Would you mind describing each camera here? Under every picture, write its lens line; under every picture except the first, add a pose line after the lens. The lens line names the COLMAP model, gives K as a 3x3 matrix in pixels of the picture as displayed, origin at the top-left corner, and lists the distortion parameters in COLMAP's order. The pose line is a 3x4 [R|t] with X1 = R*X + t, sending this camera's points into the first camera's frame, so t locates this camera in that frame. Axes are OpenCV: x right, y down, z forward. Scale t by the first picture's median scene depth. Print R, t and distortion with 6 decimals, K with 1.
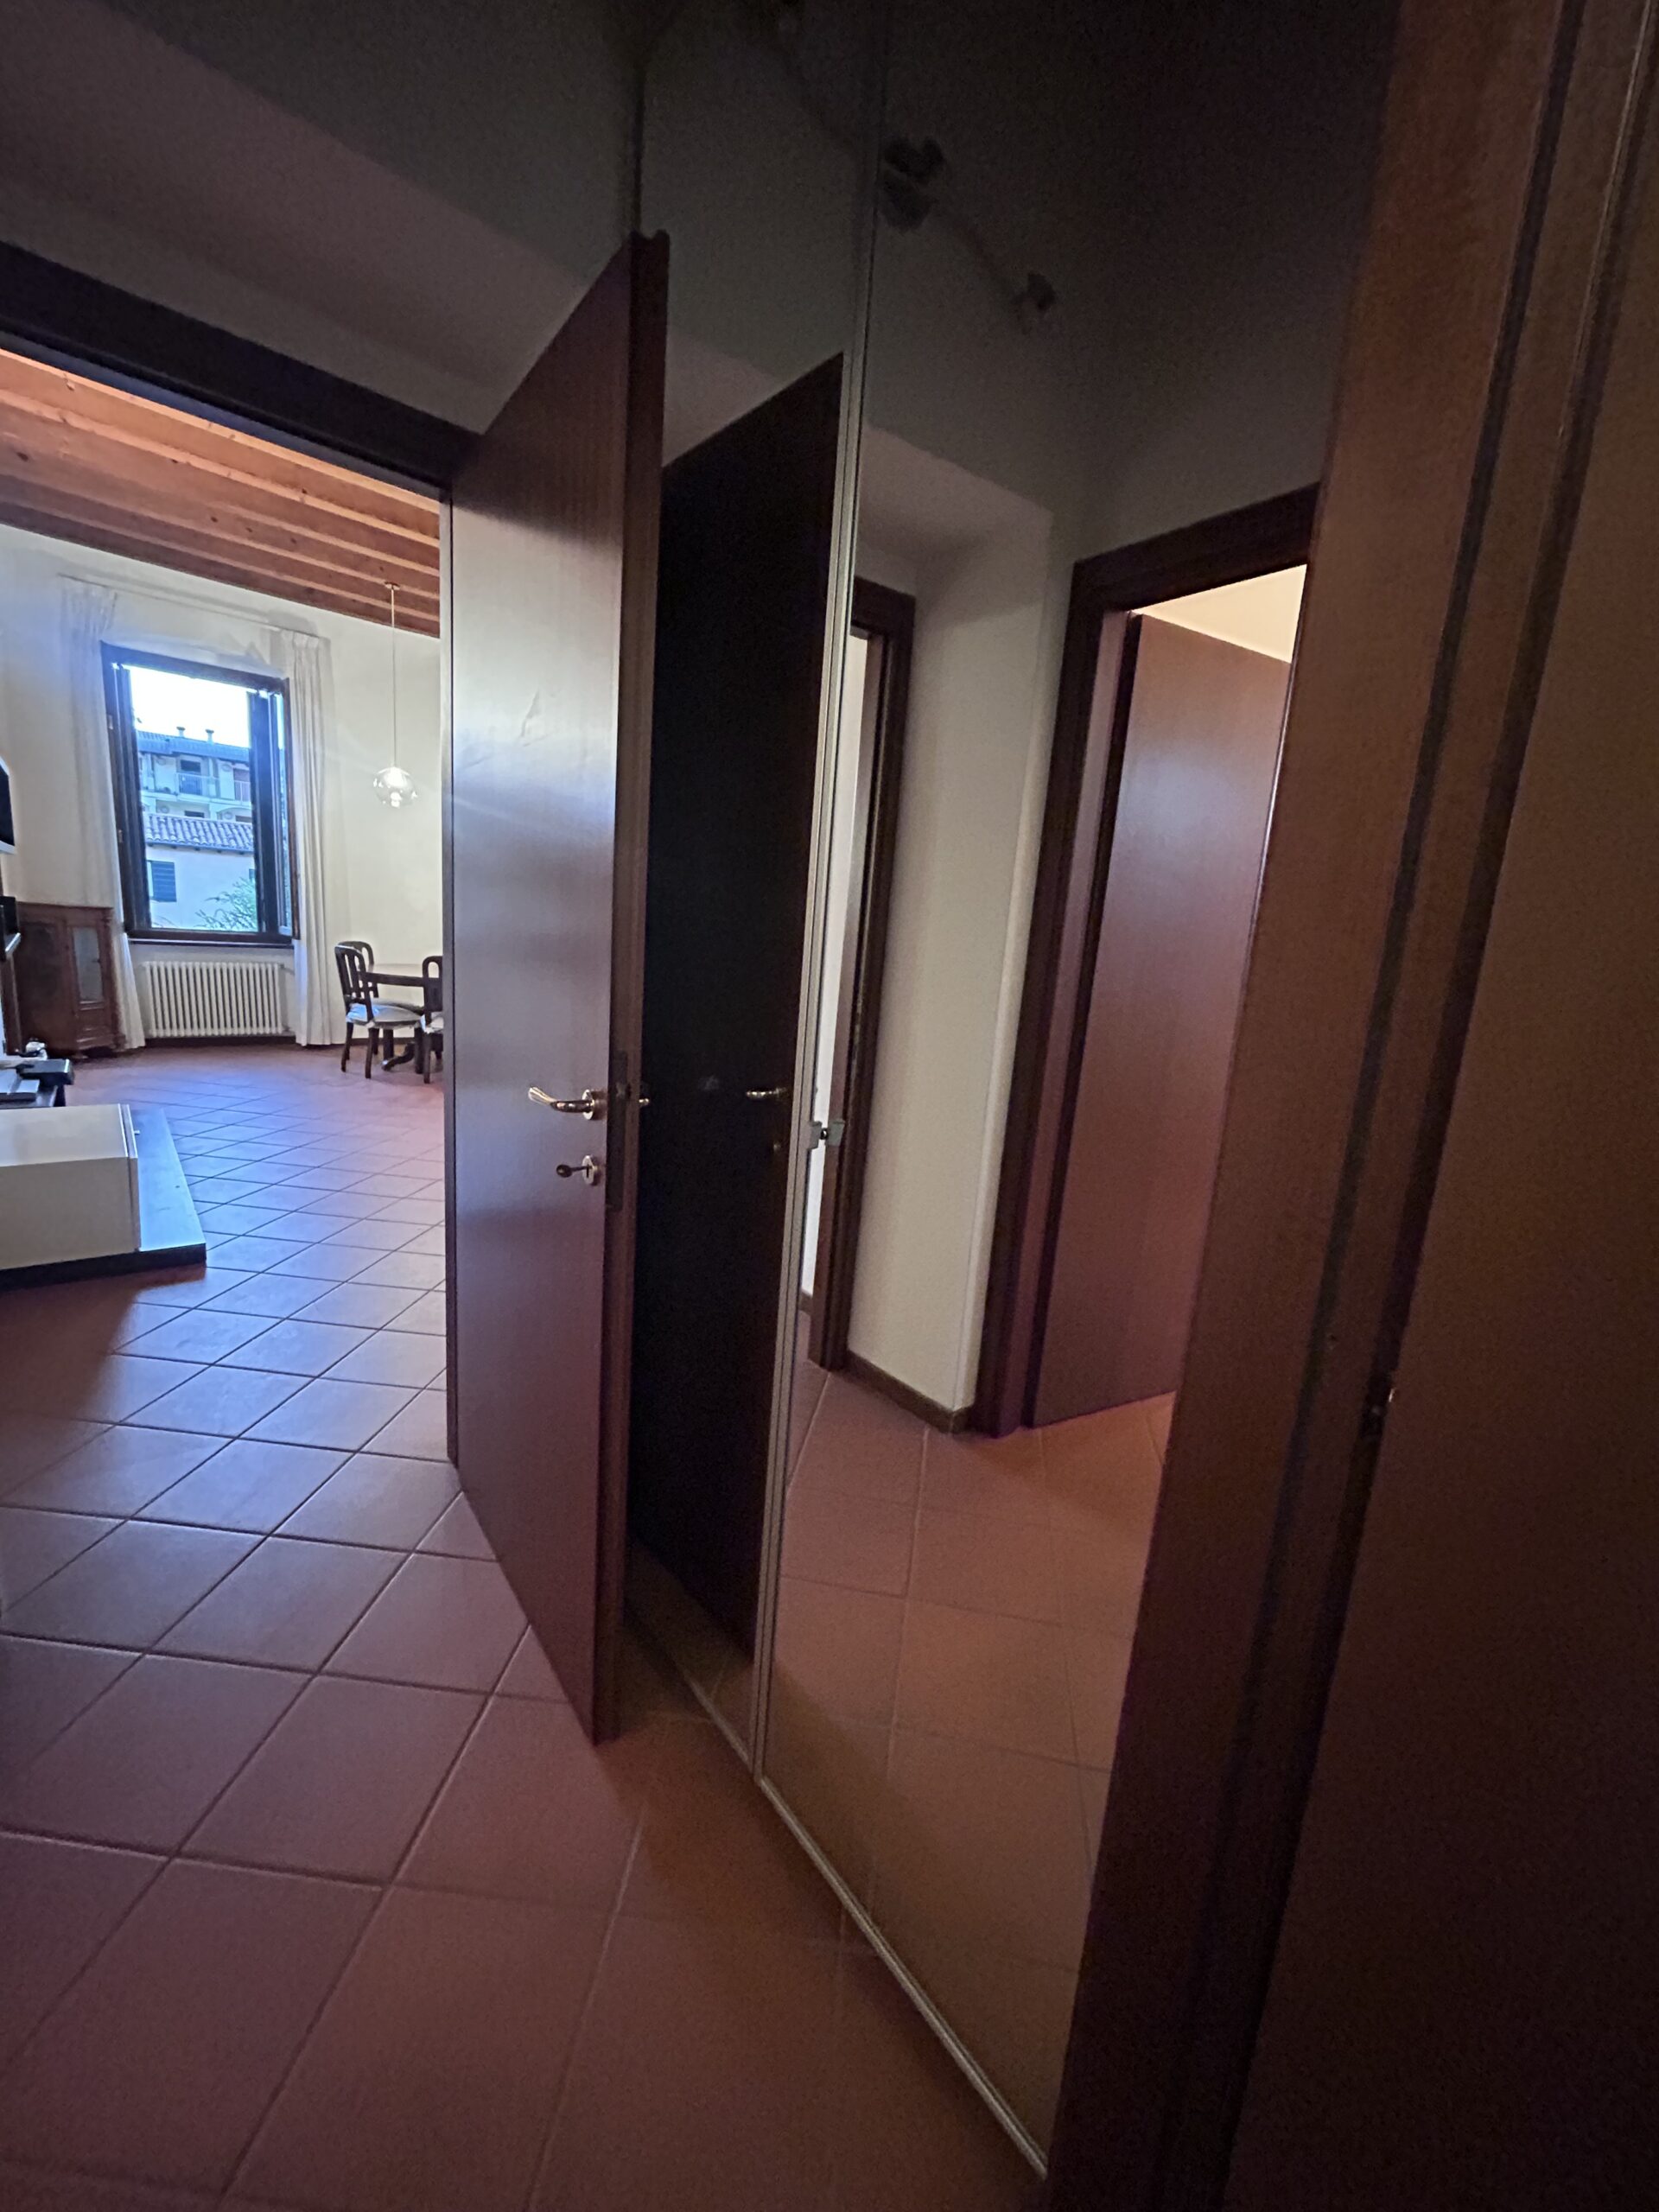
lens RADIAL K [[896.0, 0, 828.9], [0, 896.0, 1102.2], [0, 0, 1]] dist [-0.000491, -0.000003]
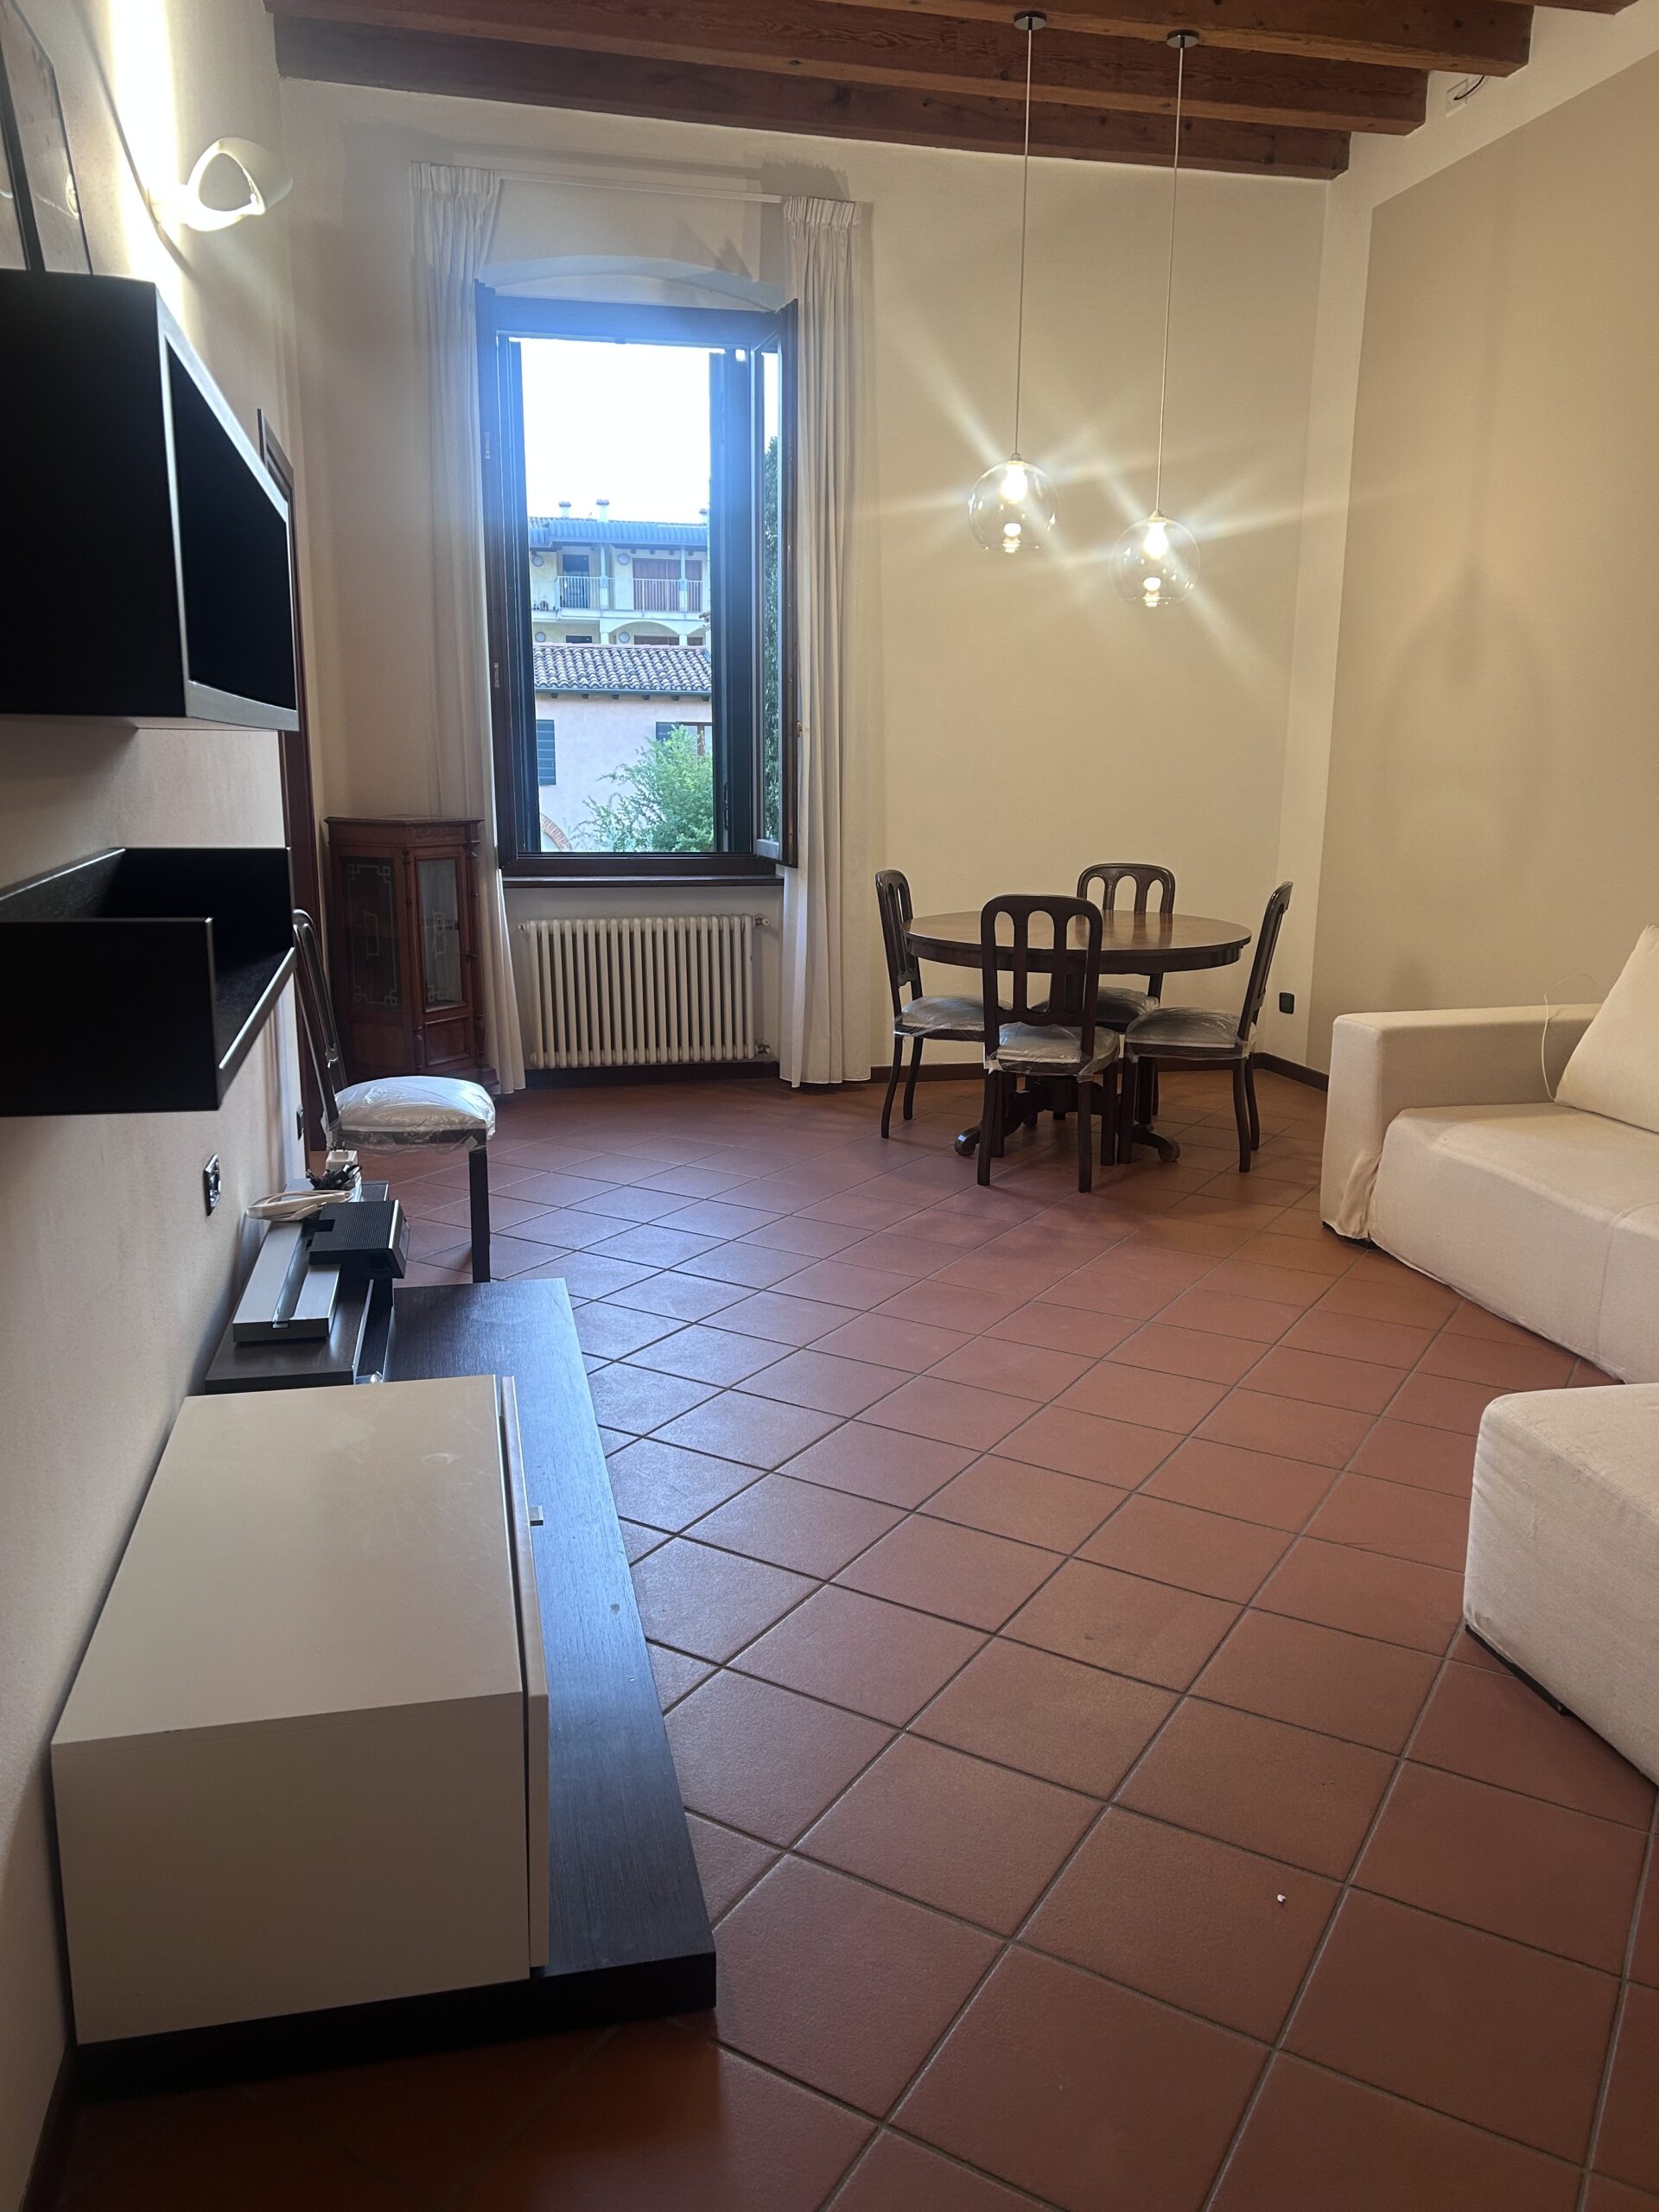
lens RADIAL K [[1660.4, 0, 827.2], [0, 1660.4, 1122.8], [0, 0, 1]] dist [0.056757, -0.057371]
pose [[0.895948, 0.033320, -0.442907, -0.183140], [-0.029016, 0.999443, 0.016491, -0.061051], [0.443210, -0.001924, 0.896416, 0.219815]]
